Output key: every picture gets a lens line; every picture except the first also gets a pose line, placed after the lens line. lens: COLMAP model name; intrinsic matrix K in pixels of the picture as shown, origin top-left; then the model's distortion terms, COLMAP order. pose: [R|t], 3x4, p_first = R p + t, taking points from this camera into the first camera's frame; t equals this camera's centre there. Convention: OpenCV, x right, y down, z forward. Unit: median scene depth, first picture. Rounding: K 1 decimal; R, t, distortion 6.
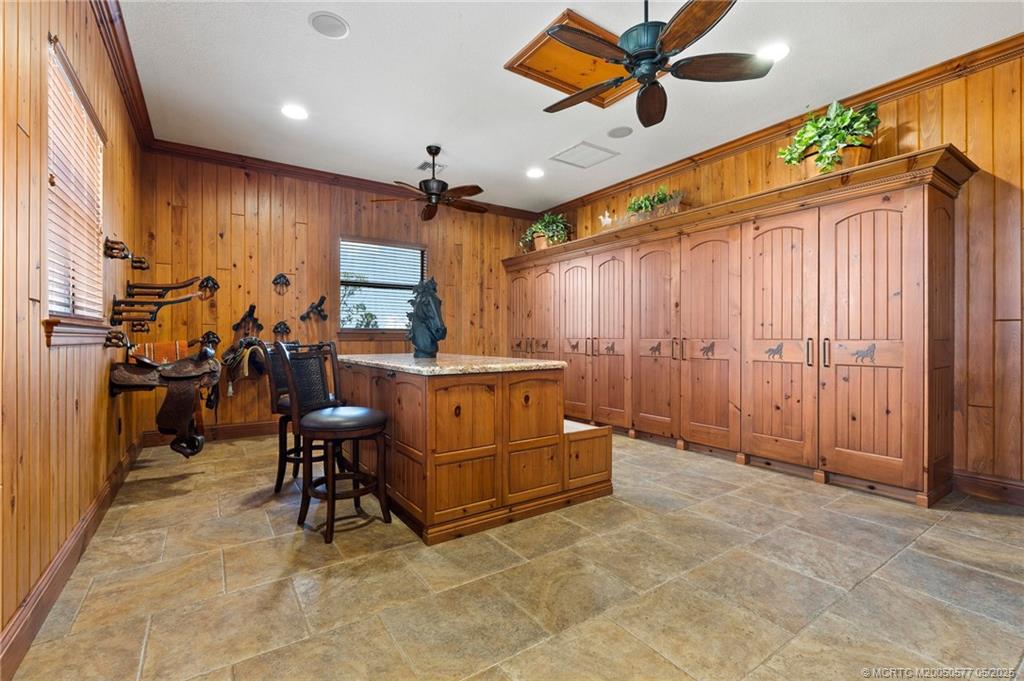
lens RADIAL K [[447.3, 0, 512.0], [0, 447.3, 340.5], [0, 0, 1]] dist [-0.001698, -0.000104]
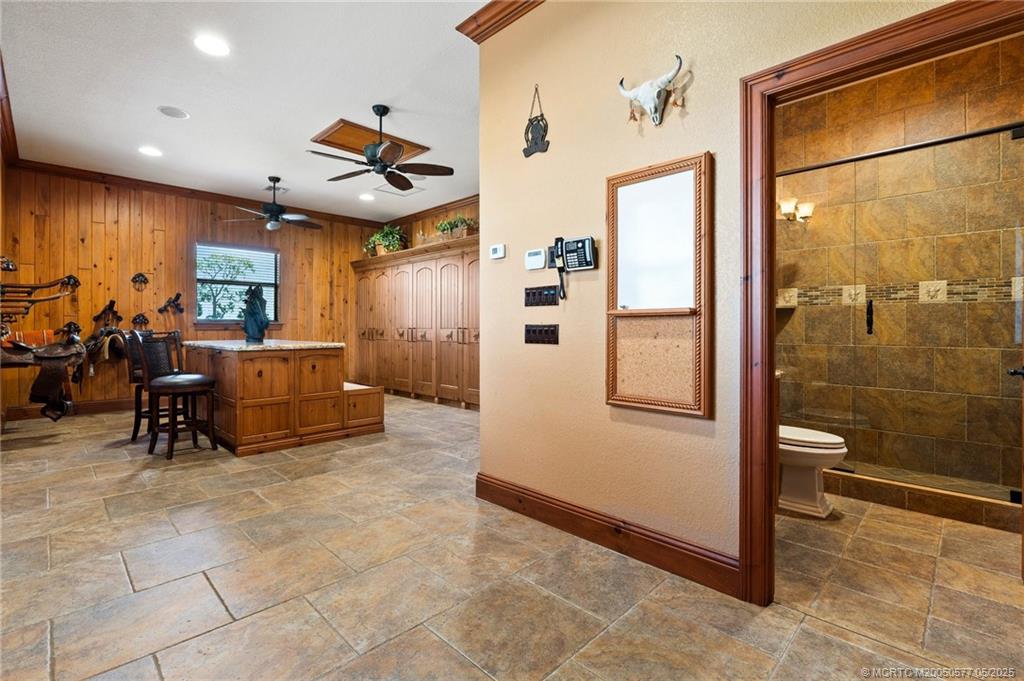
lens RADIAL K [[467.2, 0, 505.4], [0, 467.2, 329.6], [0, 0, 1]] dist [-0.001228, -0.000490]
pose [[0.984152, 0.000503, 0.177327, 0.235133], [-0.000039, 0.999997, -0.002620, 0.002535], [-0.177328, 0.002571, 0.984148, -0.418980]]
